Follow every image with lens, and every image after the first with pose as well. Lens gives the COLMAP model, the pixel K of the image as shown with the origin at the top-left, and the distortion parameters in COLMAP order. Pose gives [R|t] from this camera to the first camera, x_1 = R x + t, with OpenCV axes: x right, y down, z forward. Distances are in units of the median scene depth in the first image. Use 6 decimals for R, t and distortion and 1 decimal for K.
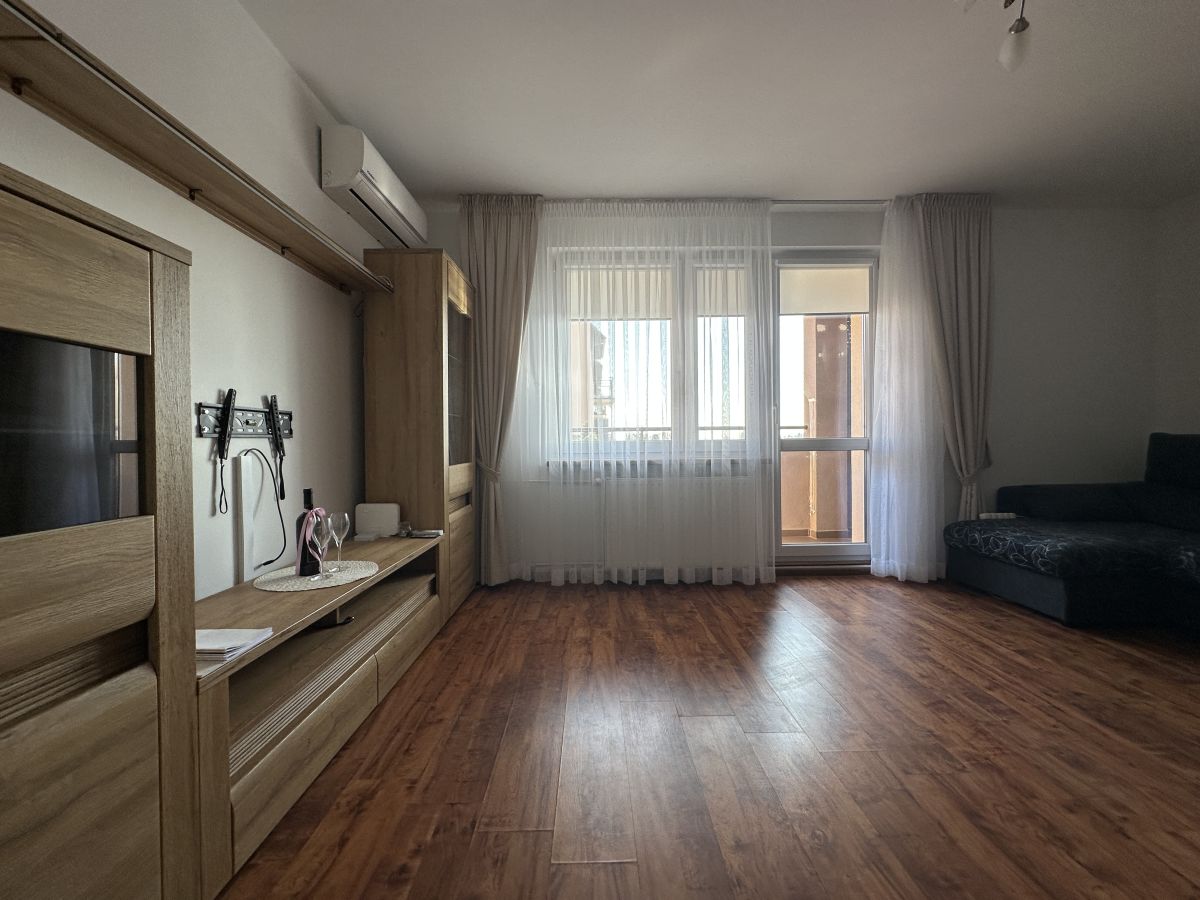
lens RADIAL K [[475.8, 0, 598.9], [0, 475.8, 451.9], [0, 0, 1]] dist [-0.003540, 0.000984]
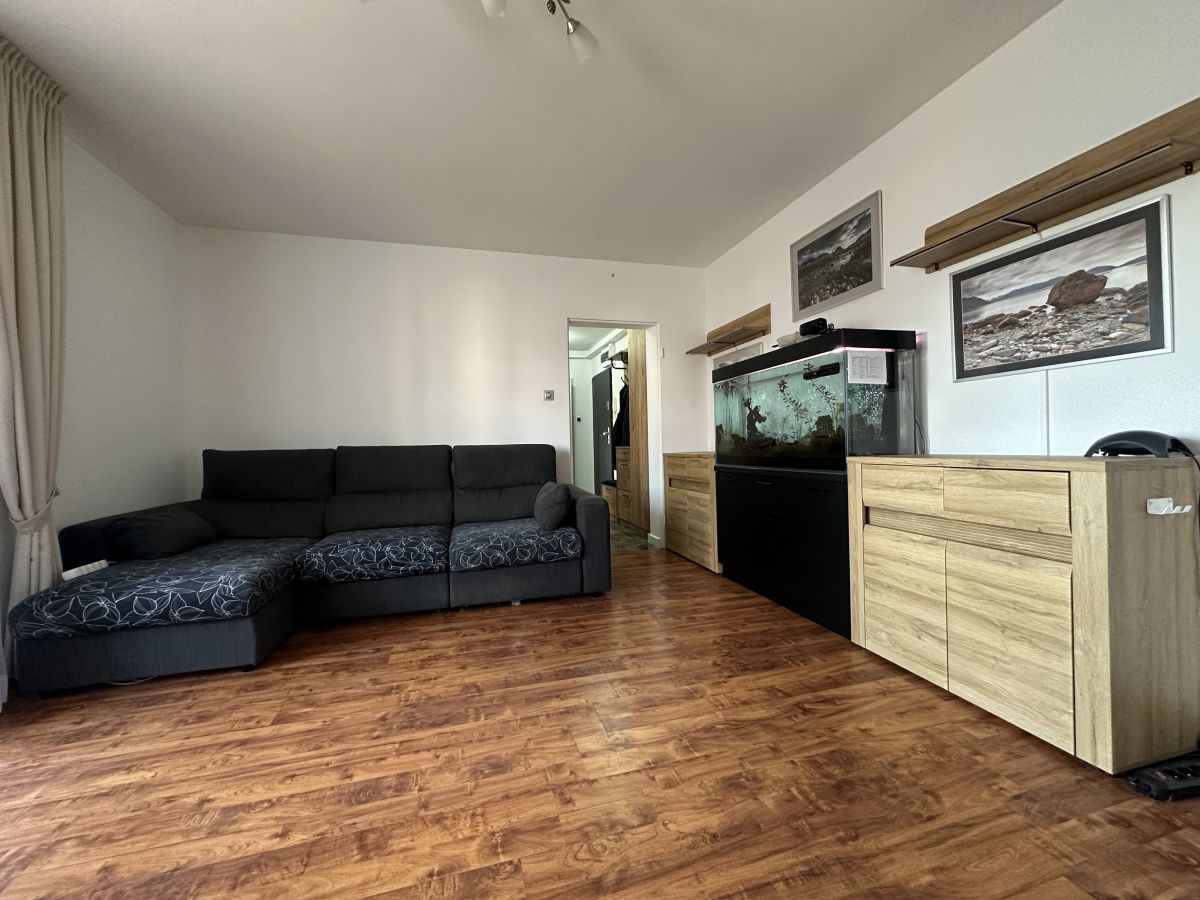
lens RADIAL K [[475.8, 0, 598.2], [0, 475.8, 451.0], [0, 0, 1]] dist [-0.003540, 0.000984]
pose [[-0.260746, 0.006238, 0.965387, -0.016123], [0.043314, 0.999048, 0.005243, -0.007899], [-0.964435, 0.043182, -0.260768, 0.534245]]
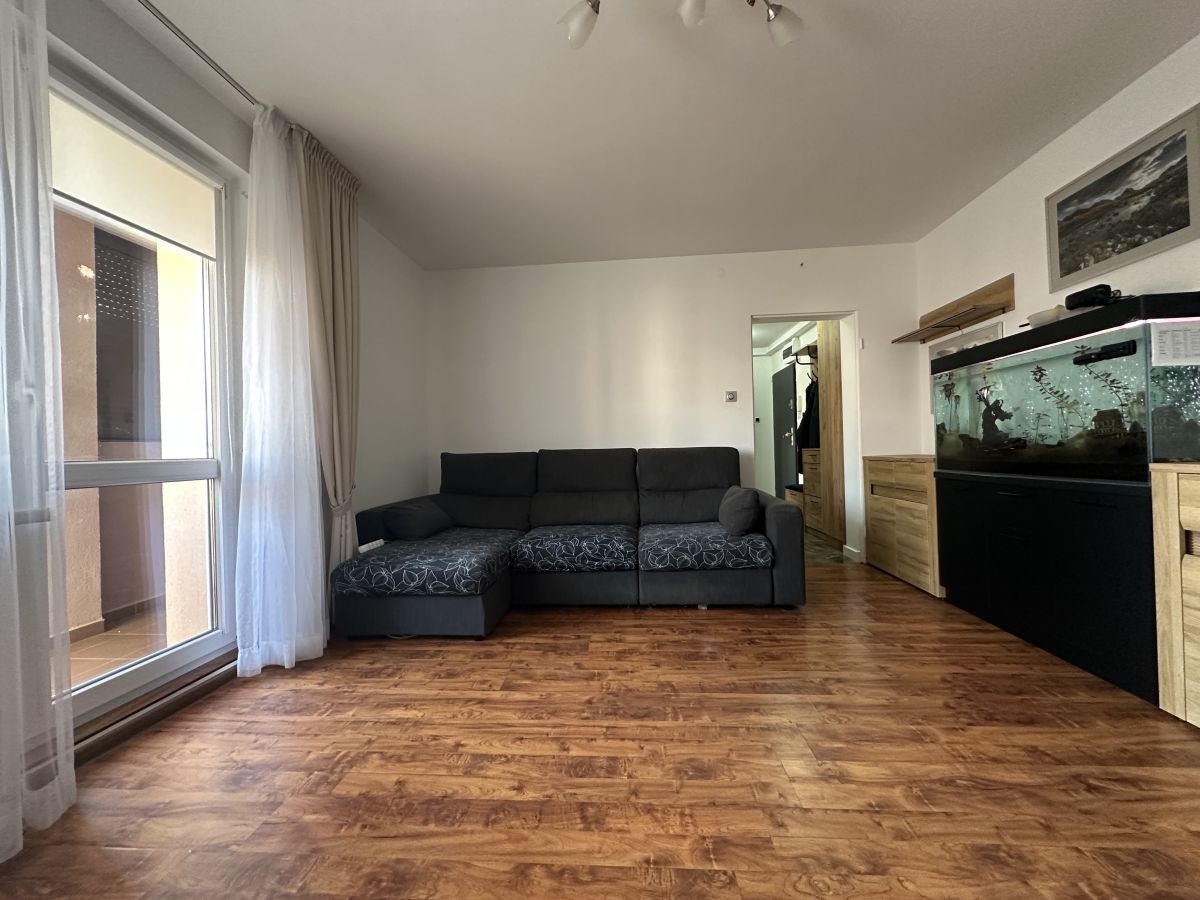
lens RADIAL K [[475.8, 0, 599.9], [0, 475.8, 450.5], [0, 0, 1]] dist [-0.003540, 0.000984]
pose [[0.084608, 0.009756, 0.996367, -0.016405], [0.042939, 0.998987, -0.013428, -0.014441], [-0.995489, 0.043919, 0.084103, 0.571801]]
